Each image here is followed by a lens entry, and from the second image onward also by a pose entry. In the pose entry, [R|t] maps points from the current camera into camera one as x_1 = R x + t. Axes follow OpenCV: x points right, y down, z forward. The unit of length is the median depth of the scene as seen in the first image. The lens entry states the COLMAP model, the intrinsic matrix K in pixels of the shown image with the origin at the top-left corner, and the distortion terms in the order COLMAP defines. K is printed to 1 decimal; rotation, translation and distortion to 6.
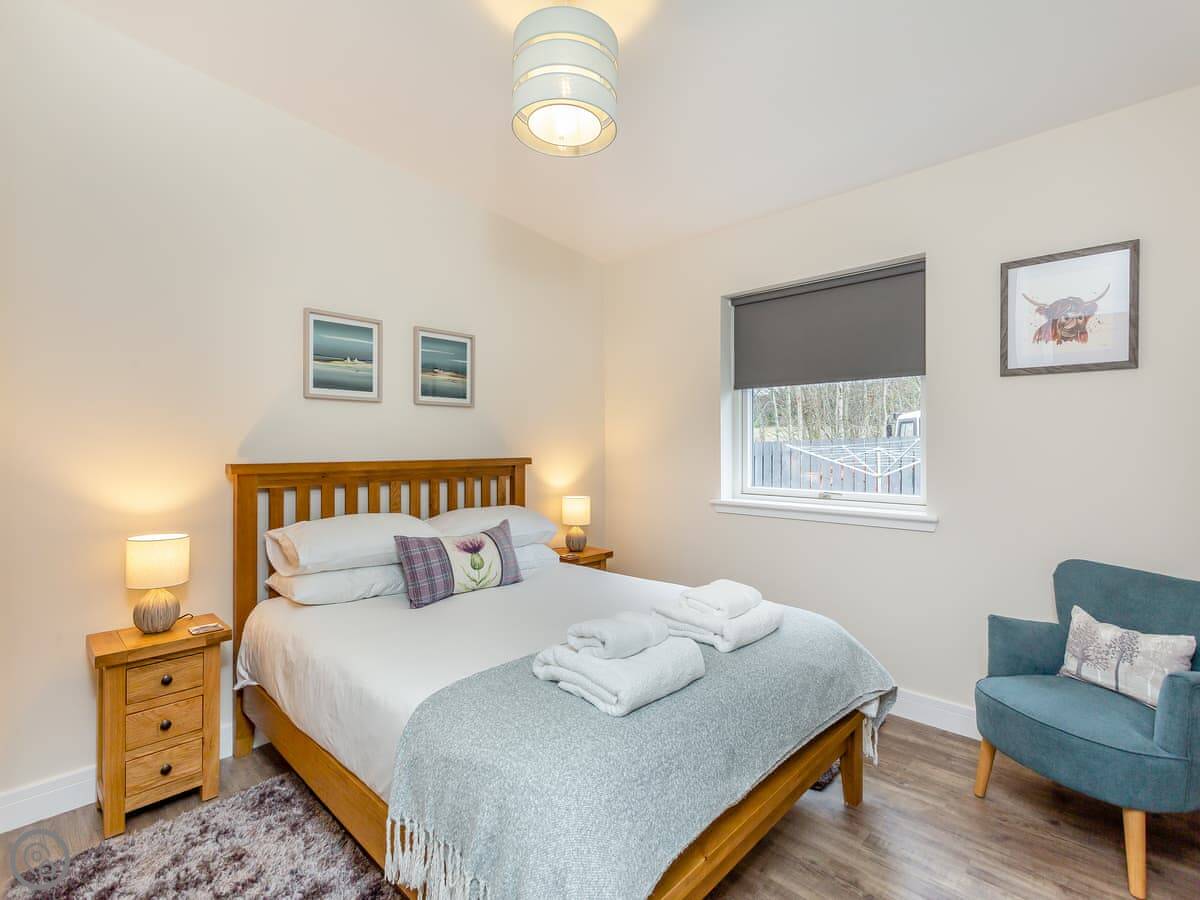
lens RADIAL K [[579.5, 0, 599.0], [0, 579.5, 445.3], [0, 0, 1]] dist [0.002091, 0.000517]
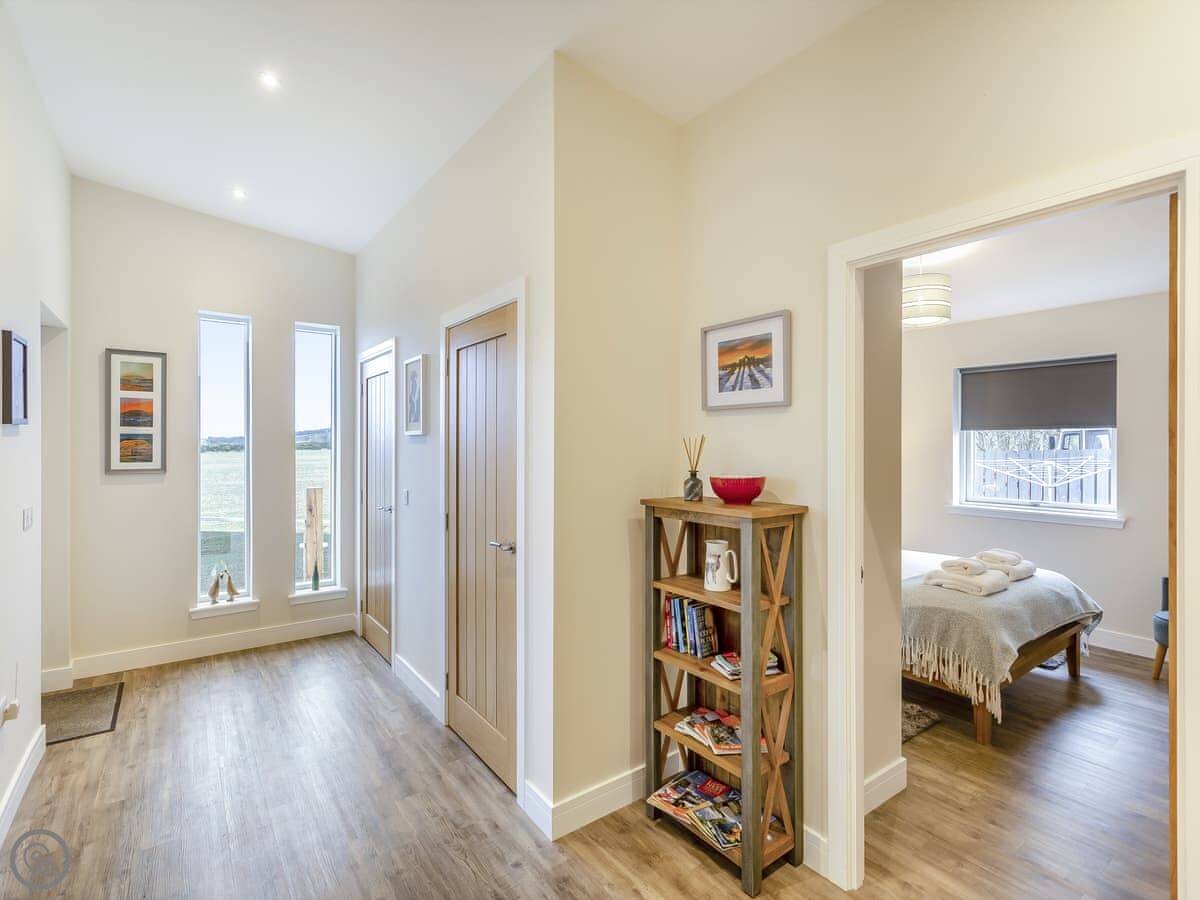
lens RADIAL K [[579.5, 0, 599.0], [0, 579.5, 445.3], [0, 0, 1]] dist [0.002091, 0.000517]
pose [[0.984069, 0.004232, -0.177734, -0.712359], [-0.004056, 0.999991, 0.001350, -0.098398], [0.177738, -0.000607, 0.984078, -1.060750]]
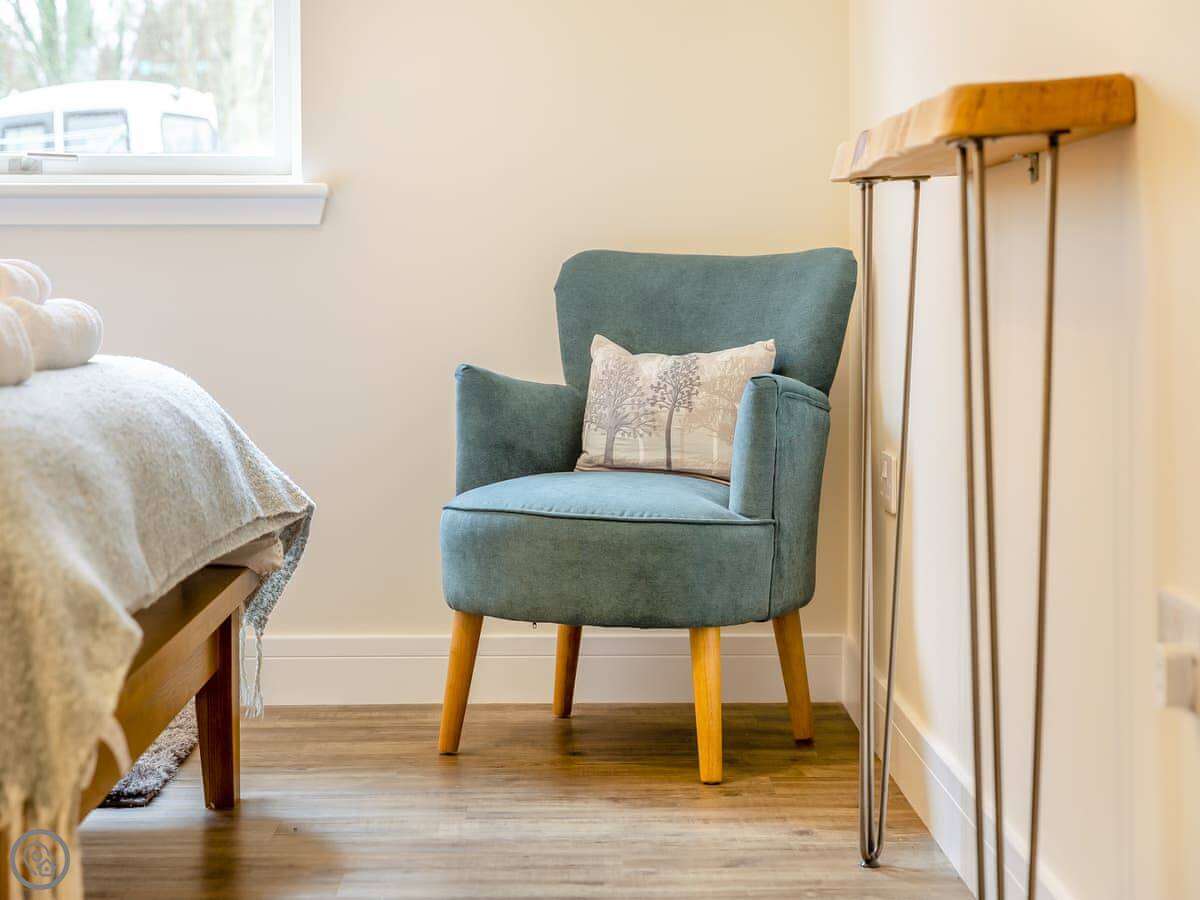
lens RADIAL K [[2299.0, 0, 600.0], [0, 2299.0, 450.0], [0, 0, 1]] dist [0.012699, 0.097998]
pose [[0.714192, -0.049017, 0.698231, -0.531941], [0.003727, 0.997797, 0.066235, 0.256820], [-0.699940, -0.044702, 0.712802, -0.376698]]
